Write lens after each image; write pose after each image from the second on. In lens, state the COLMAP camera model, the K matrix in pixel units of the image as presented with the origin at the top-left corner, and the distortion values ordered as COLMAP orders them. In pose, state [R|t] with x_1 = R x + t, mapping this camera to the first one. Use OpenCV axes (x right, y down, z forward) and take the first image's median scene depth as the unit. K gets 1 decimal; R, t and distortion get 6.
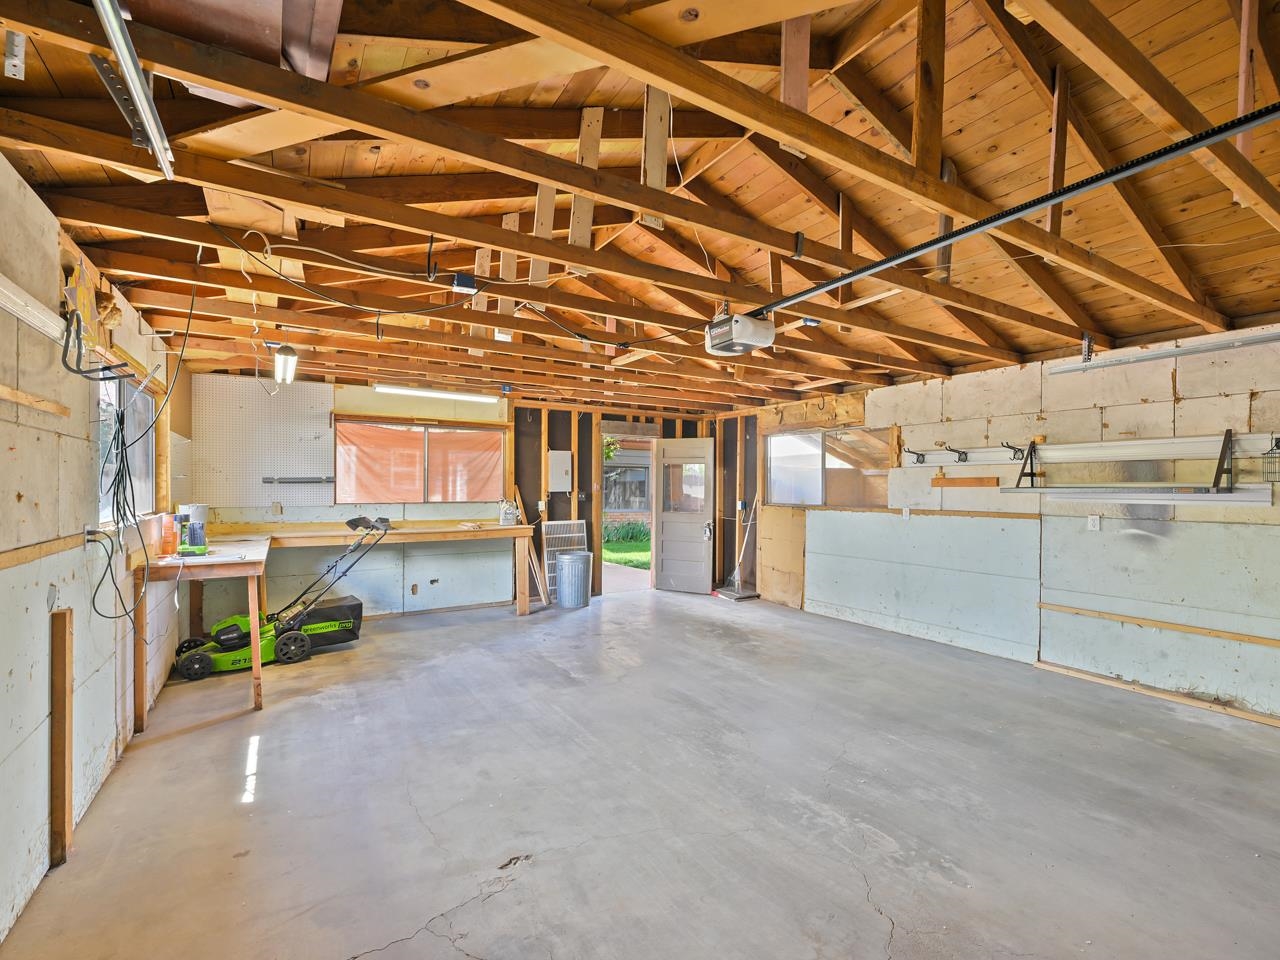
lens RADIAL K [[574.0, 0, 641.4], [0, 574.0, 486.0], [0, 0, 1]] dist [0.003123, 0.001258]
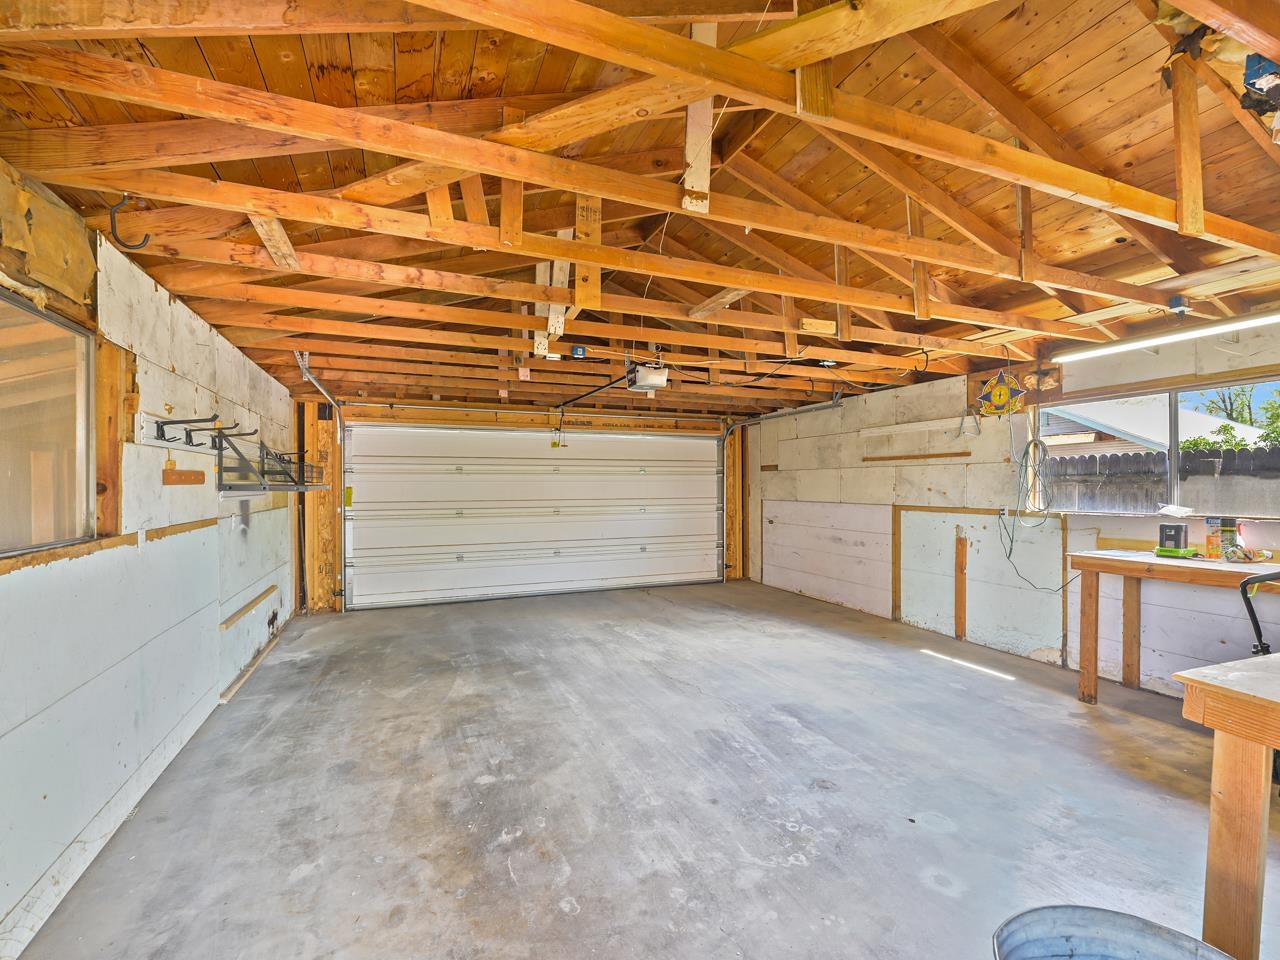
lens RADIAL K [[574.0, 0, 638.9], [0, 574.0, 485.8], [0, 0, 1]] dist [0.003123, 0.001258]
pose [[-0.986821, -0.003930, 0.161765, -0.035834], [-0.003832, 0.999992, 0.000915, 0.000779], [-0.161767, 0.000283, -0.986829, 1.997493]]
